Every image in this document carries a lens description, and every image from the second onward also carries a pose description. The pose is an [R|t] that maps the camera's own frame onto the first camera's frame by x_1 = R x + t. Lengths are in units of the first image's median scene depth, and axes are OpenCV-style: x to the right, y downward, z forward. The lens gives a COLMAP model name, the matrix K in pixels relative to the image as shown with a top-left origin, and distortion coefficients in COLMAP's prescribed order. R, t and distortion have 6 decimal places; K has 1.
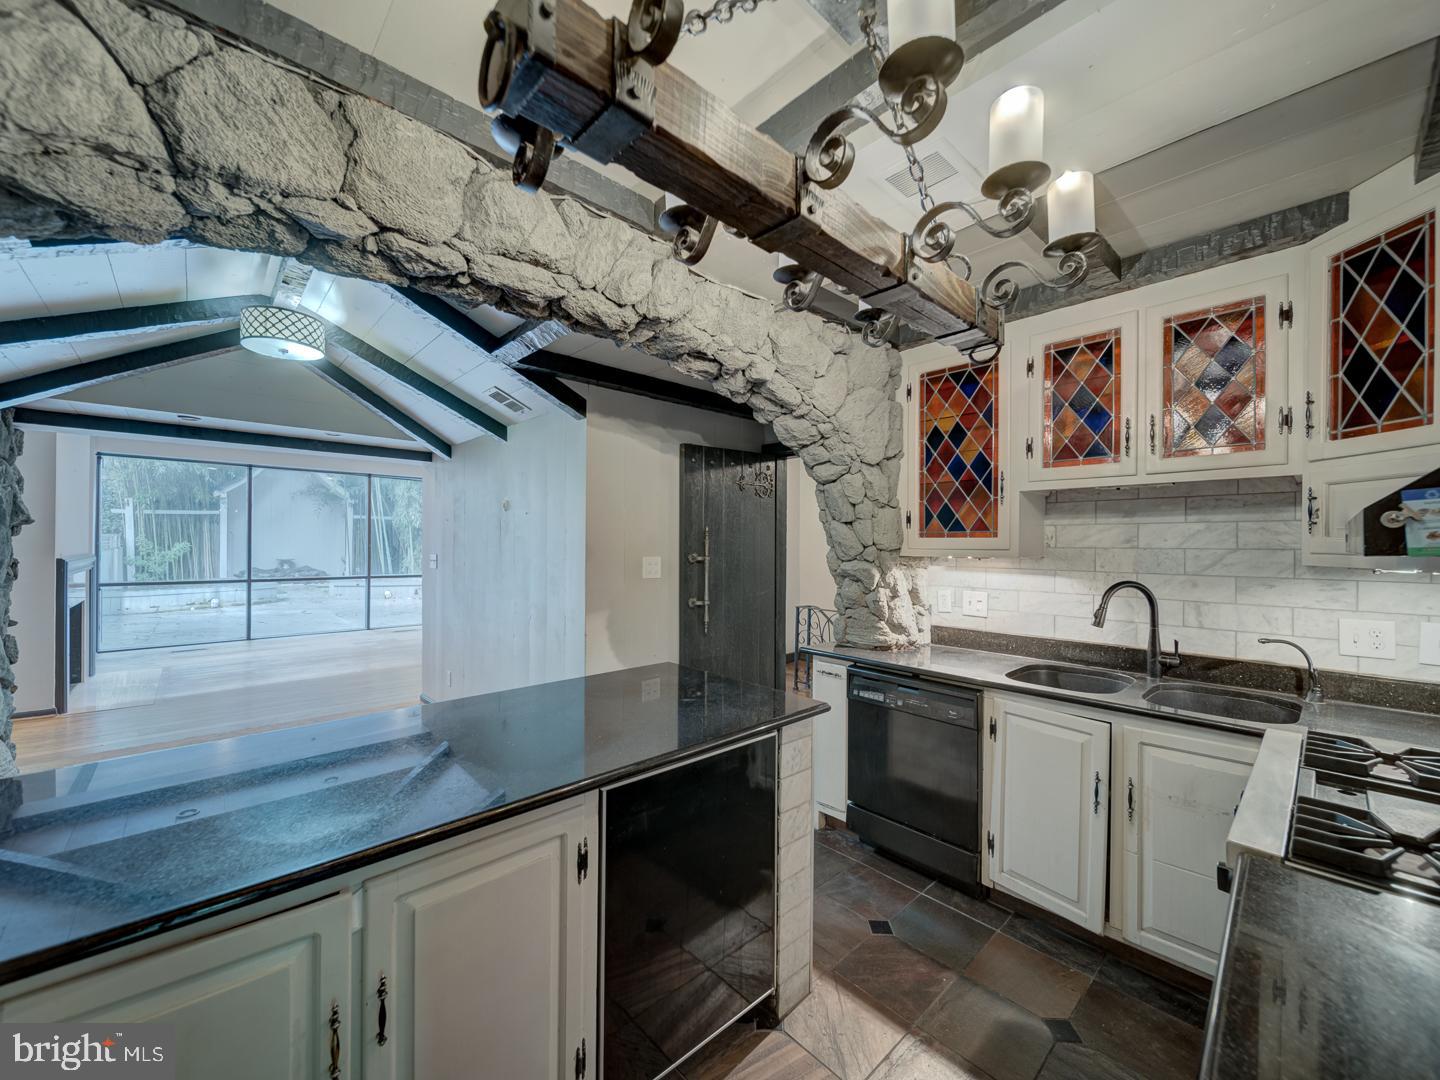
lens RADIAL K [[565.4, 0, 722.1], [0, 565.4, 542.3], [0, 0, 1]] dist [-0.002530, -0.000808]
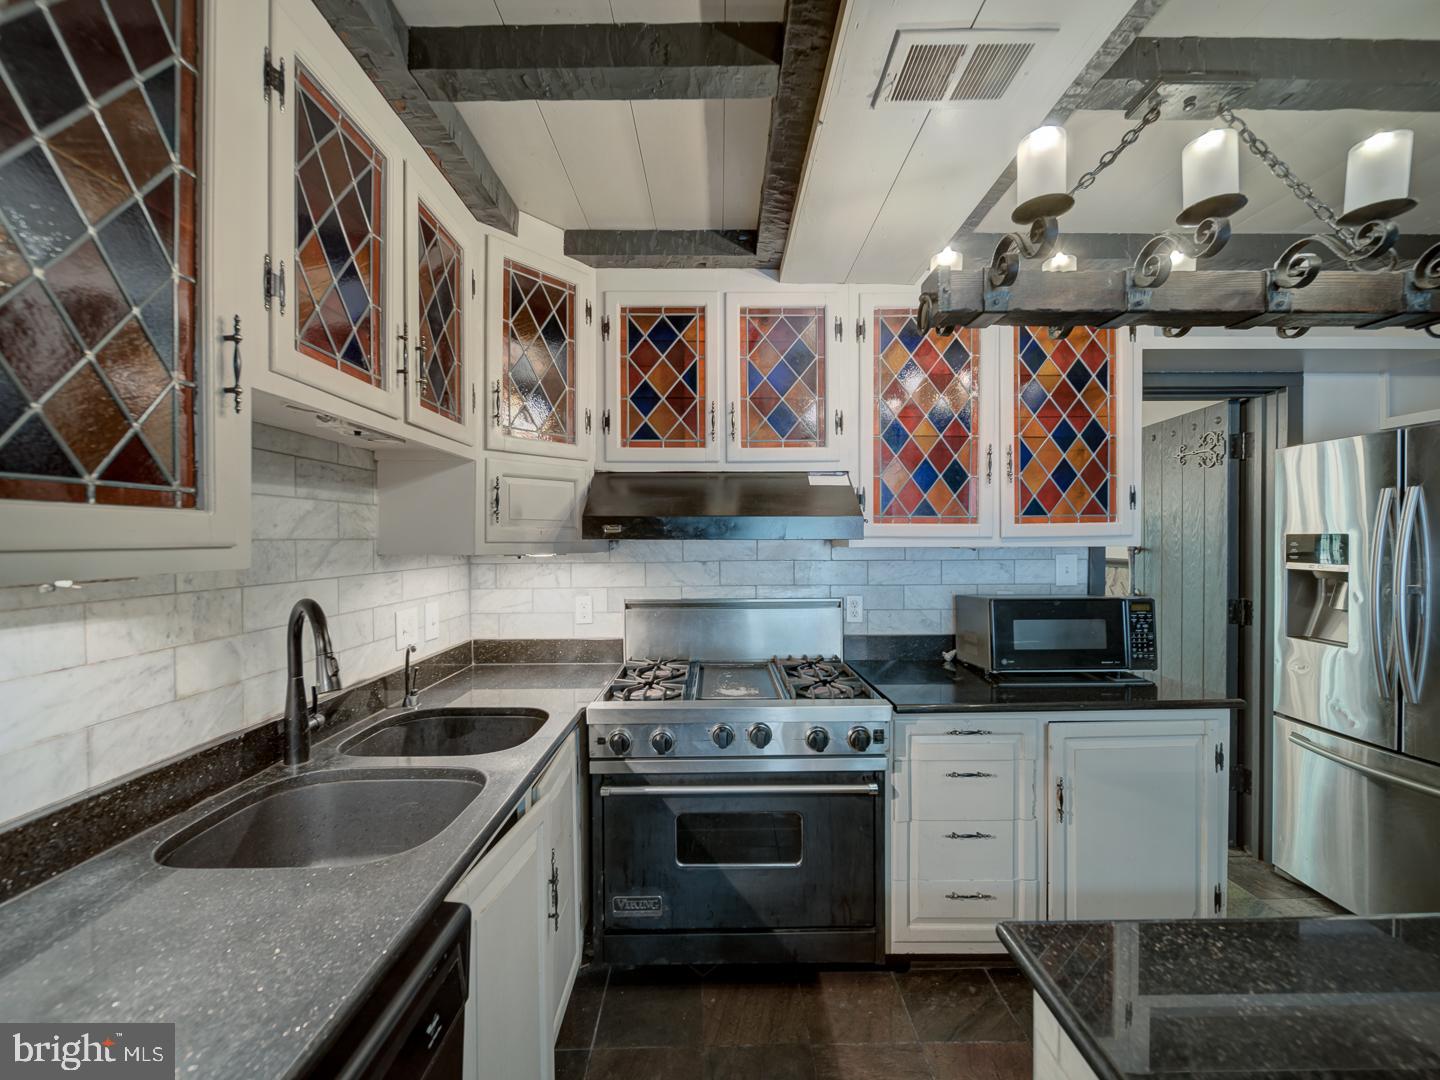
lens RADIAL K [[565.4, 0, 724.1], [0, 565.4, 543.8], [0, 0, 1]] dist [-0.002530, -0.000808]
pose [[-0.733802, -0.010950, 0.679275, 0.045302], [-0.002917, 0.999912, 0.012967, 0.006030], [-0.679357, 0.007534, -0.733769, 1.085017]]
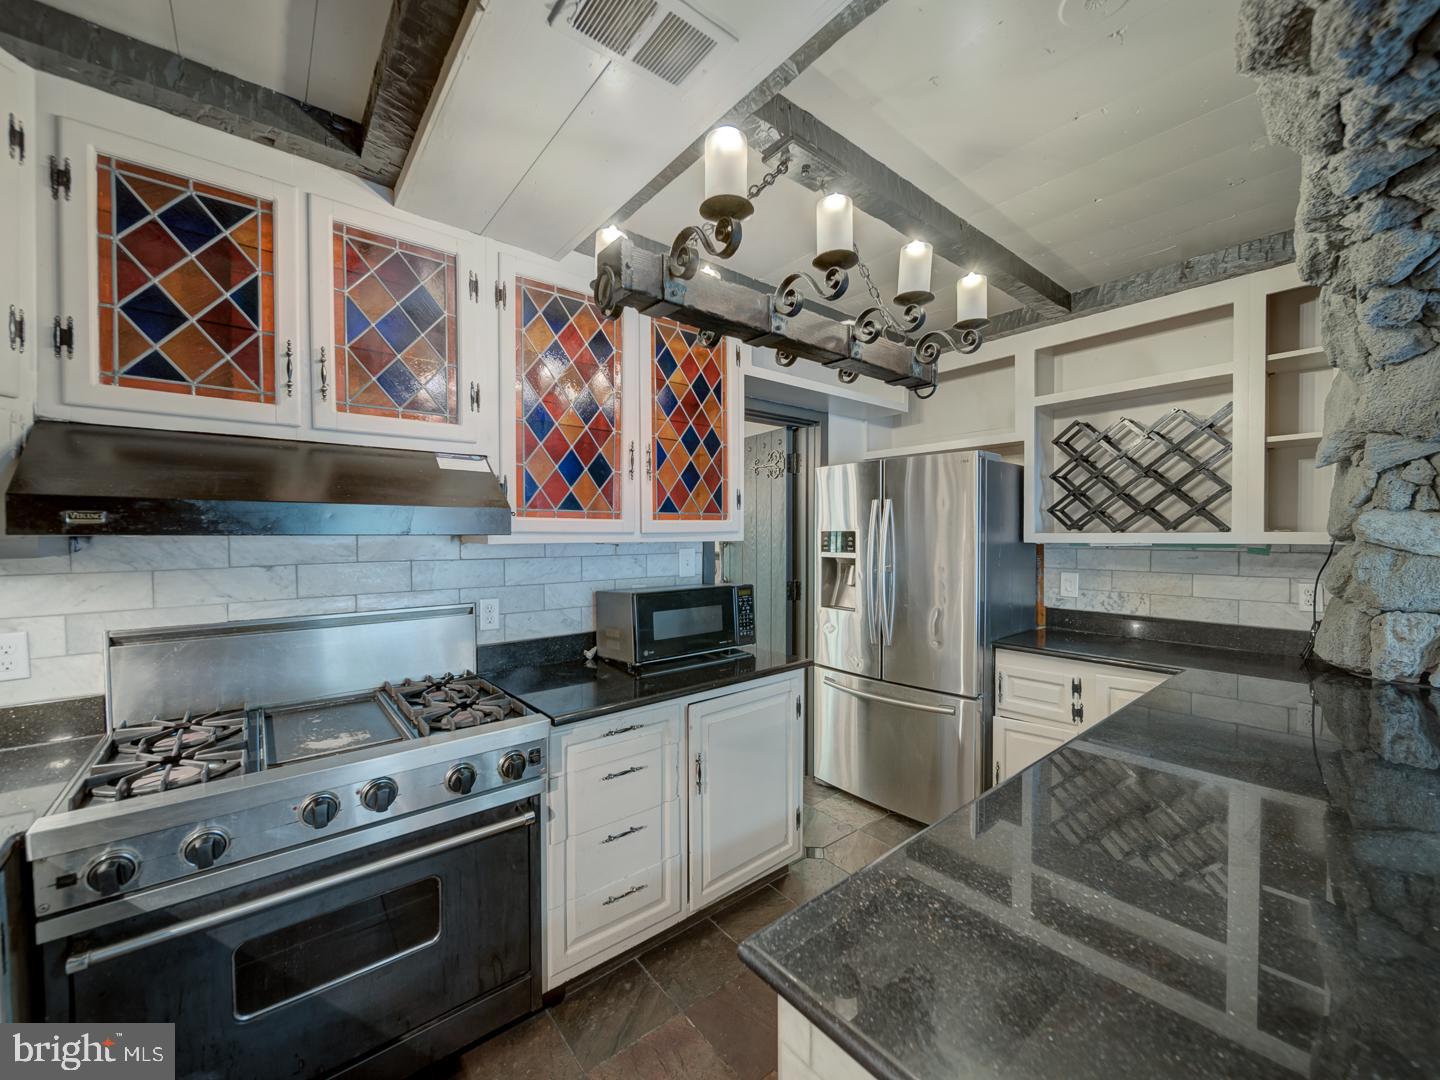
lens RADIAL K [[565.4, 0, 723.9], [0, 565.4, 543.4], [0, 0, 1]] dist [-0.002530, -0.000808]
pose [[-0.997701, -0.006745, 0.067429, 0.132683], [-0.005618, 0.999842, 0.016893, 0.006686], [-0.067532, 0.016475, -0.997581, 1.043281]]
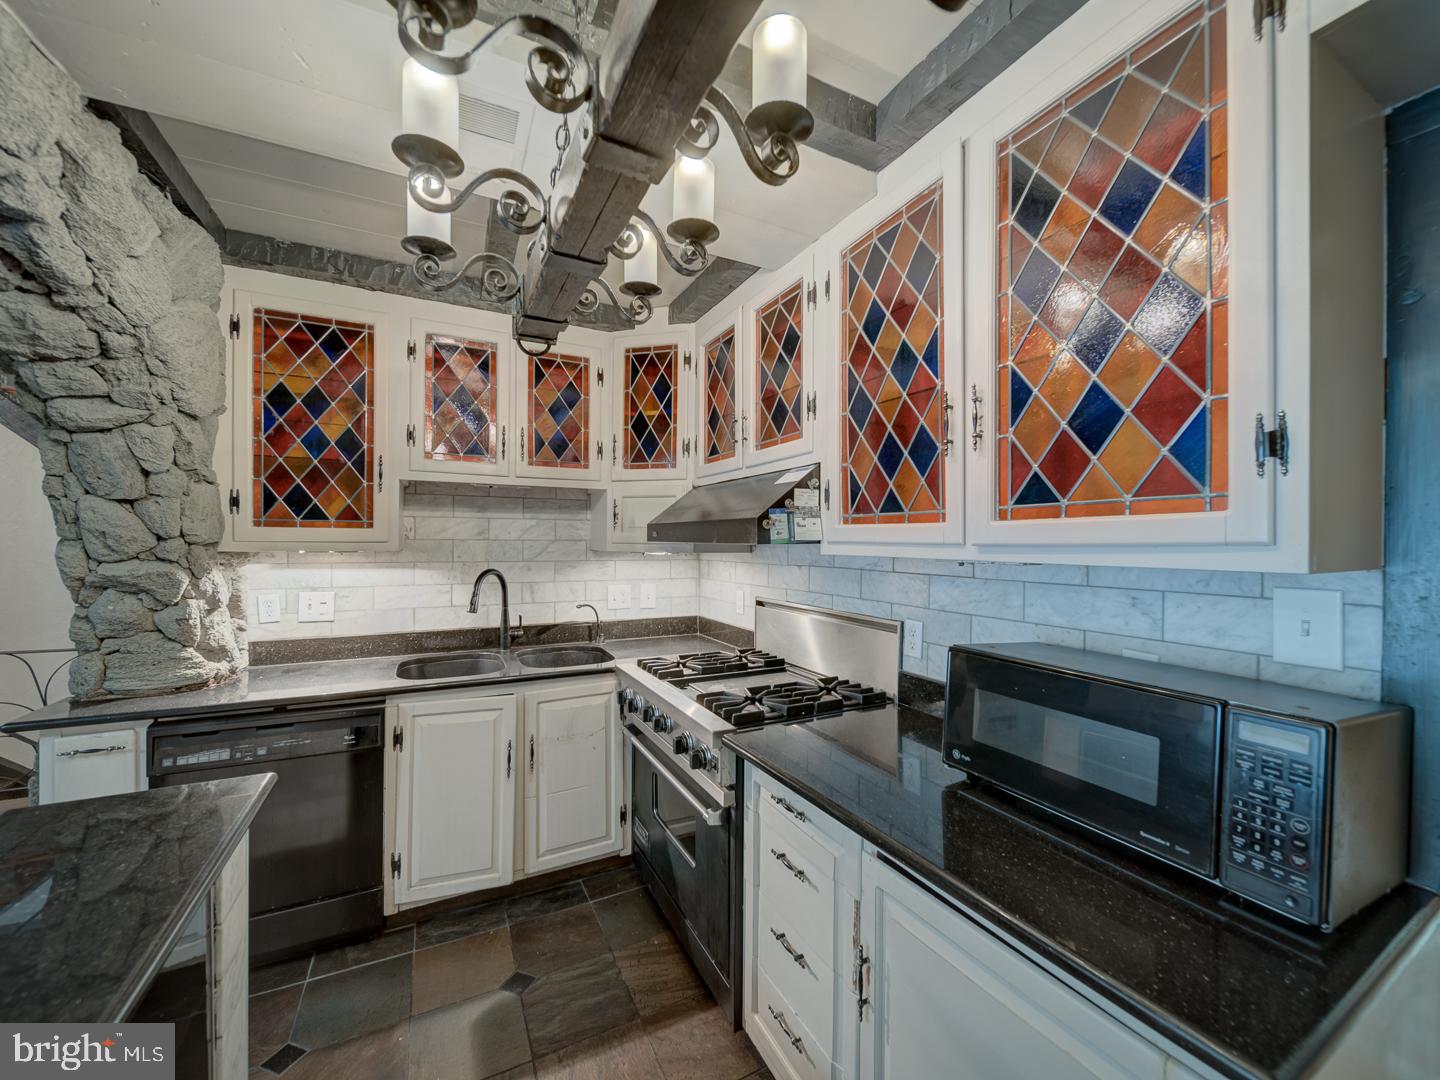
lens RADIAL K [[565.4, 0, 724.4], [0, 565.4, 542.4], [0, 0, 1]] dist [-0.002530, -0.000808]
pose [[0.274730, -0.007782, 0.961490, -0.231730], [-0.007110, 0.999923, 0.010124, 0.000588], [-0.961495, -0.009618, 0.274653, 0.228893]]
